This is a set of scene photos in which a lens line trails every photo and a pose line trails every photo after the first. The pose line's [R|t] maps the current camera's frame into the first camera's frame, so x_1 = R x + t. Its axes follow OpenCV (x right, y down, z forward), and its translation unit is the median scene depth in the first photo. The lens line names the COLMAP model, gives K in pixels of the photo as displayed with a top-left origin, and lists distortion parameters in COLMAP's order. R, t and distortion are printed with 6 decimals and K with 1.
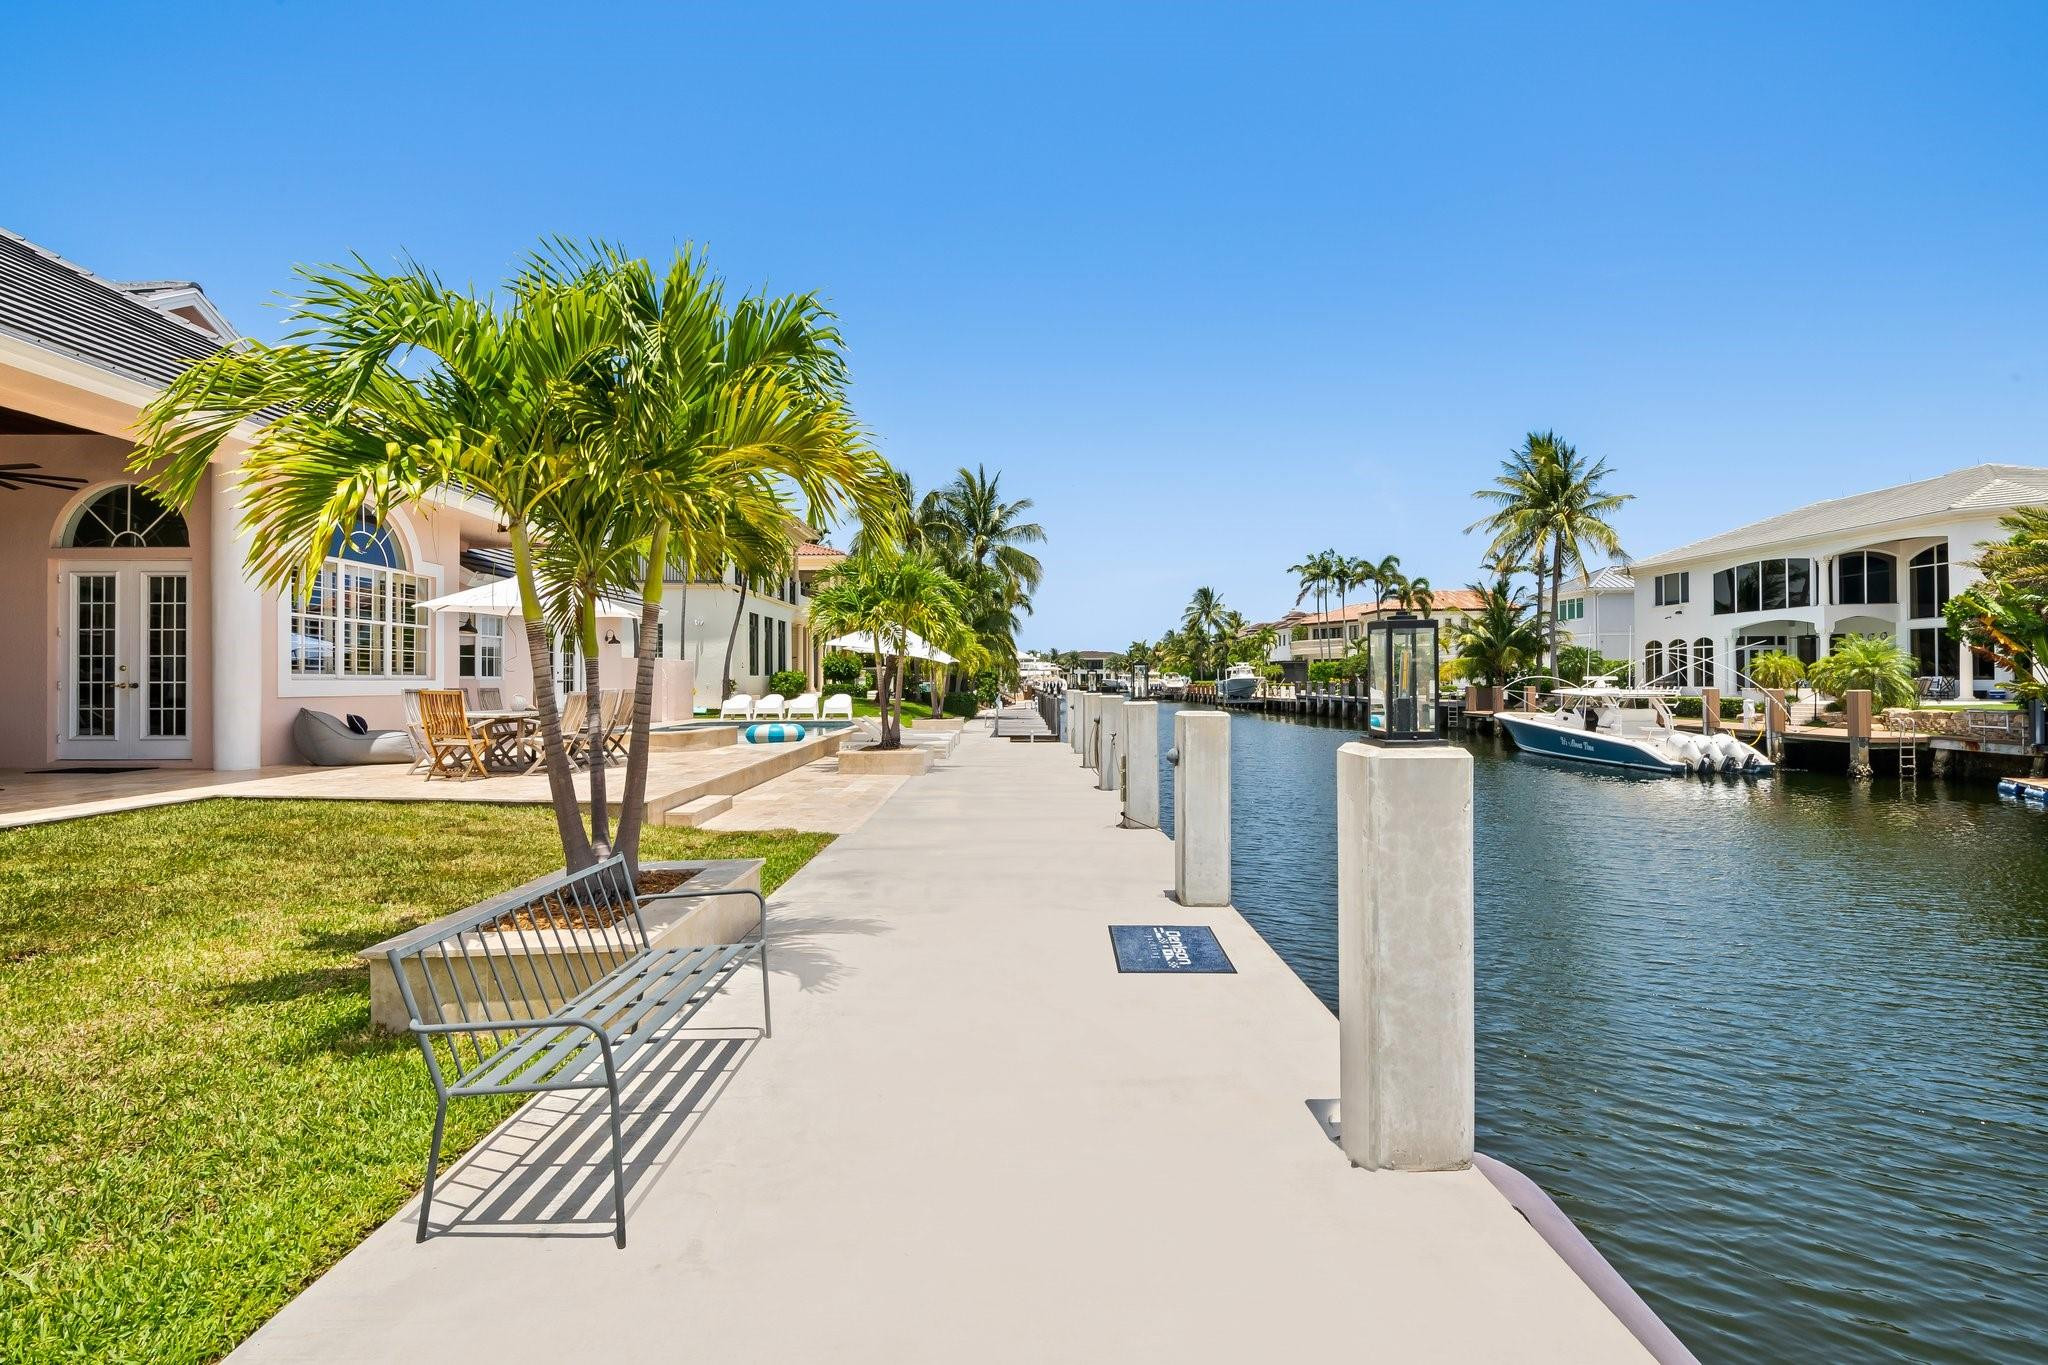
lens RADIAL K [[898.8, 0, 1024.0], [0, 898.8, 682.5], [0, 0, 1]] dist [-0.000622, -0.000099]
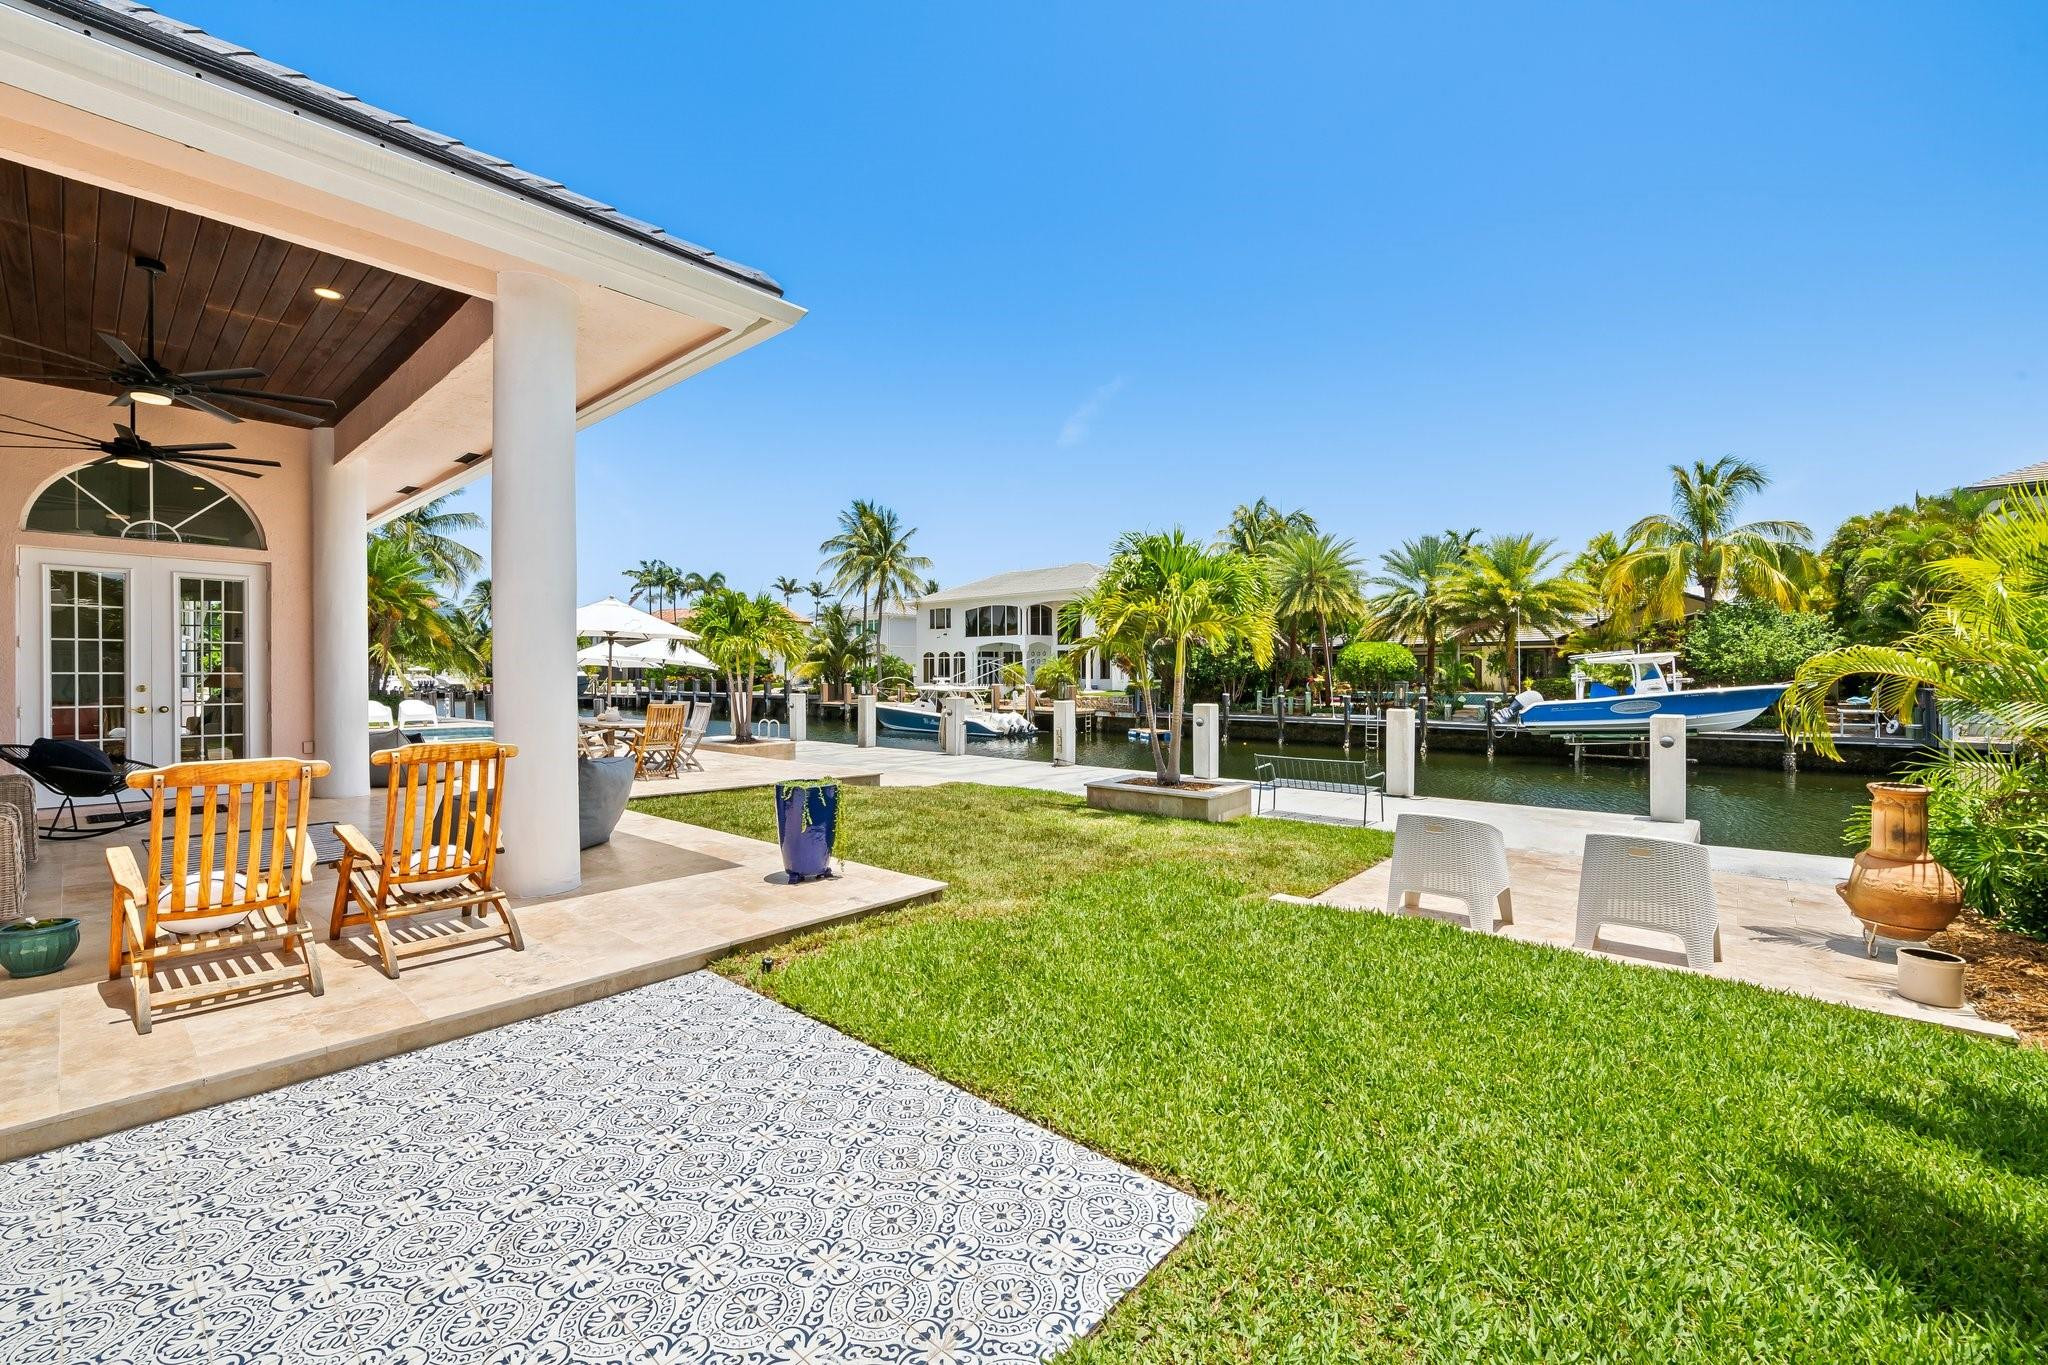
lens RADIAL K [[820.4, 0, 1032.7], [0, 820.4, 691.7], [0, 0, 1]] dist [0.000100, -0.000050]
pose [[0.653758, -0.013777, 0.756578, -0.272334], [0.000187, 0.999837, 0.018045, -0.006902], [-0.756703, -0.011655, 0.653654, -0.024864]]
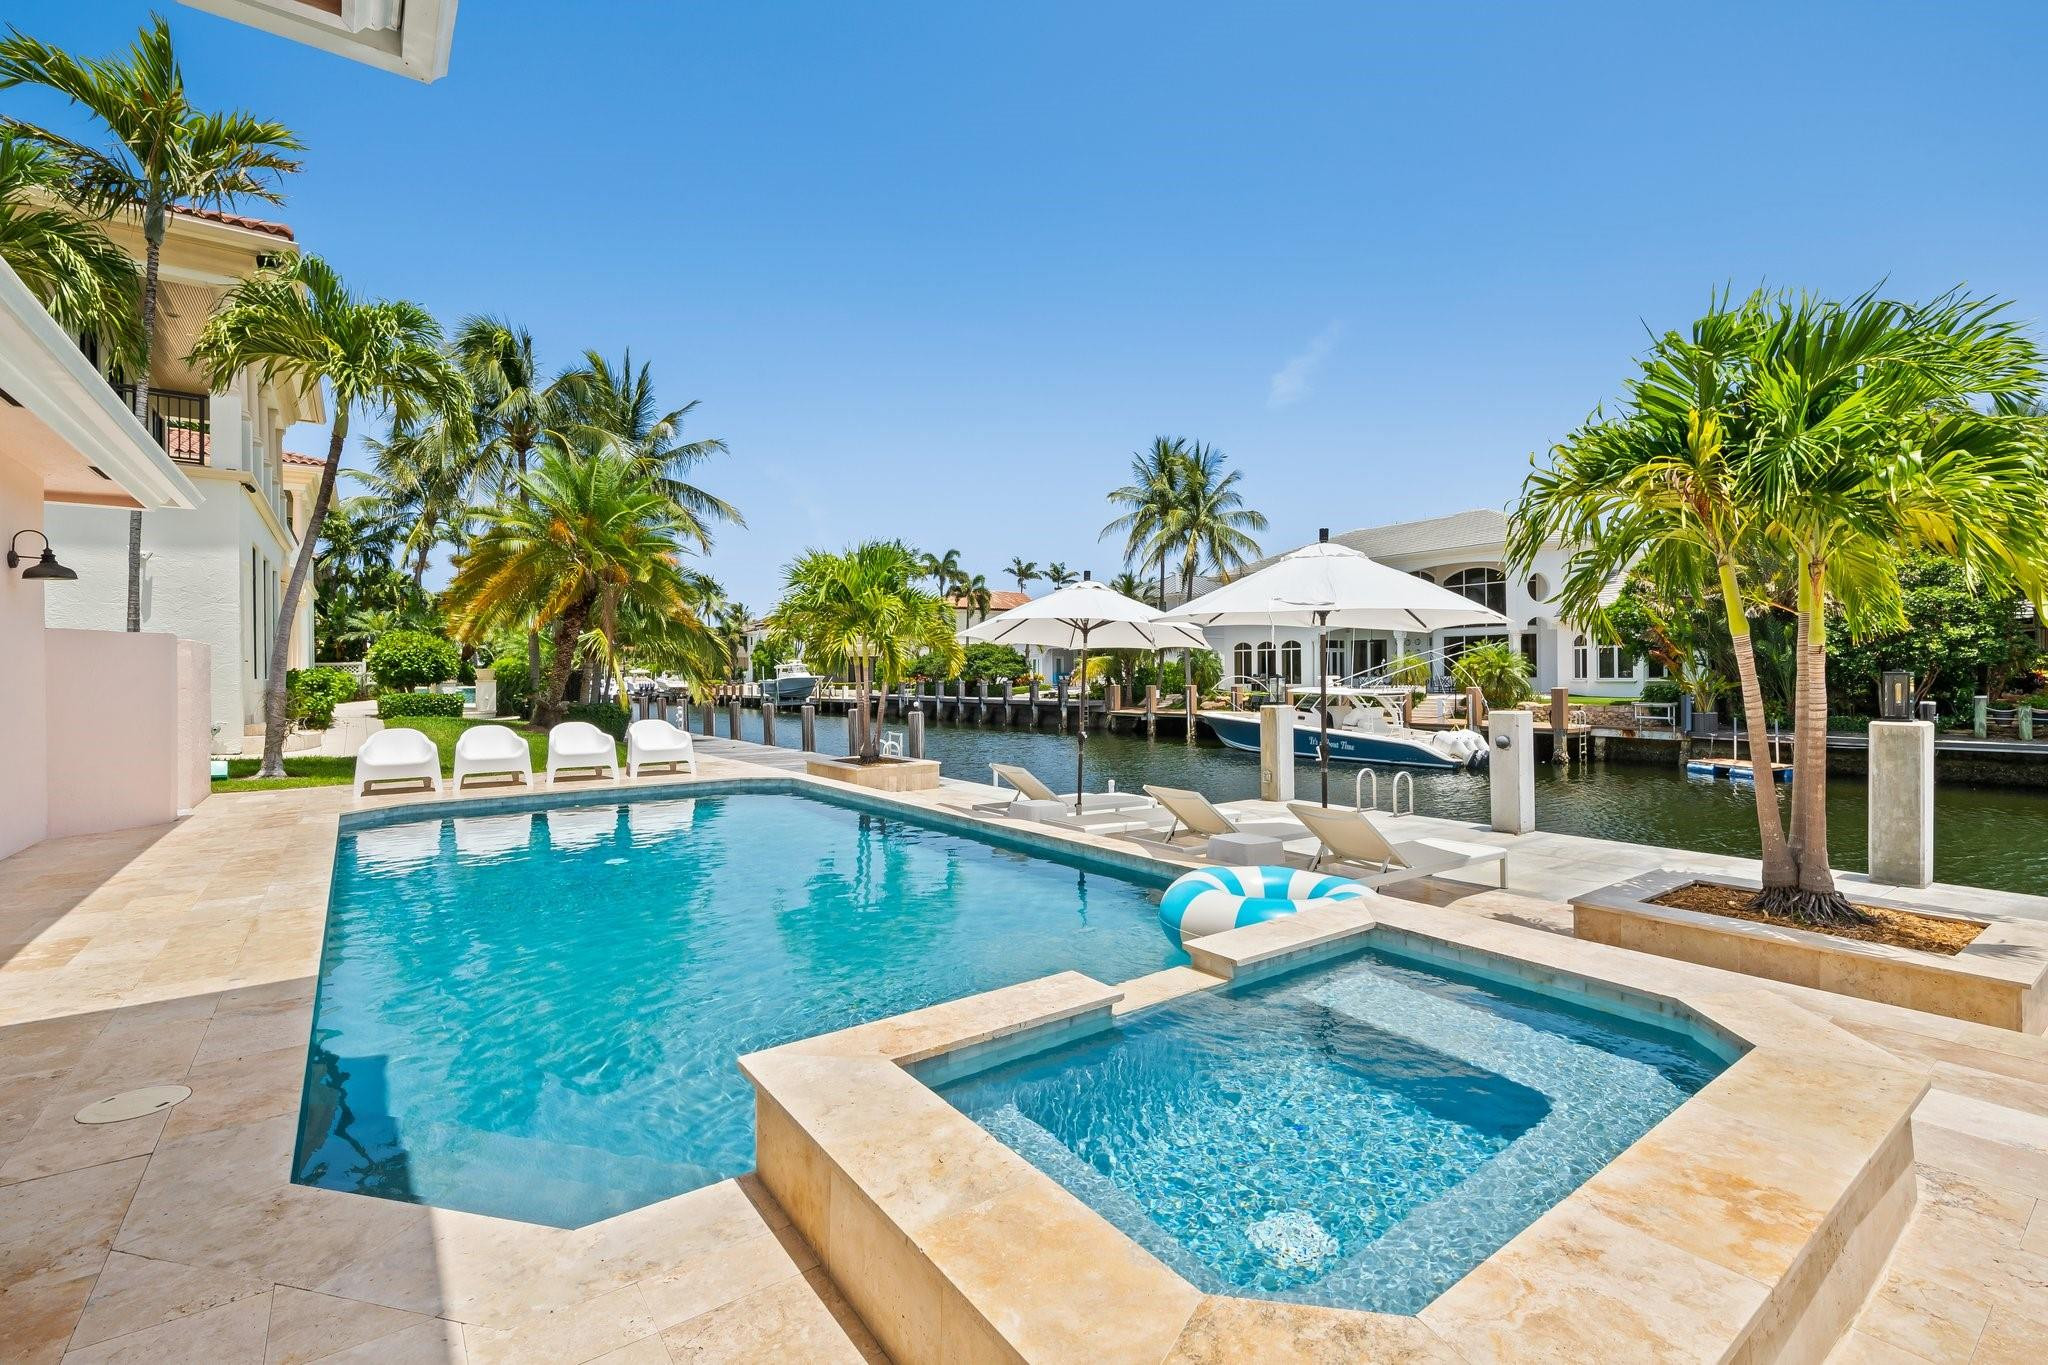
lens RADIAL K [[898.8, 0, 1024.0], [0, 898.8, 682.5], [0, 0, 1]] dist [-0.000622, -0.000099]
pose [[0.811874, -0.005912, 0.583803, -0.203192], [0.004673, 0.999983, 0.003627, -0.003676], [-0.583814, -0.000216, 0.811887, 0.327618]]
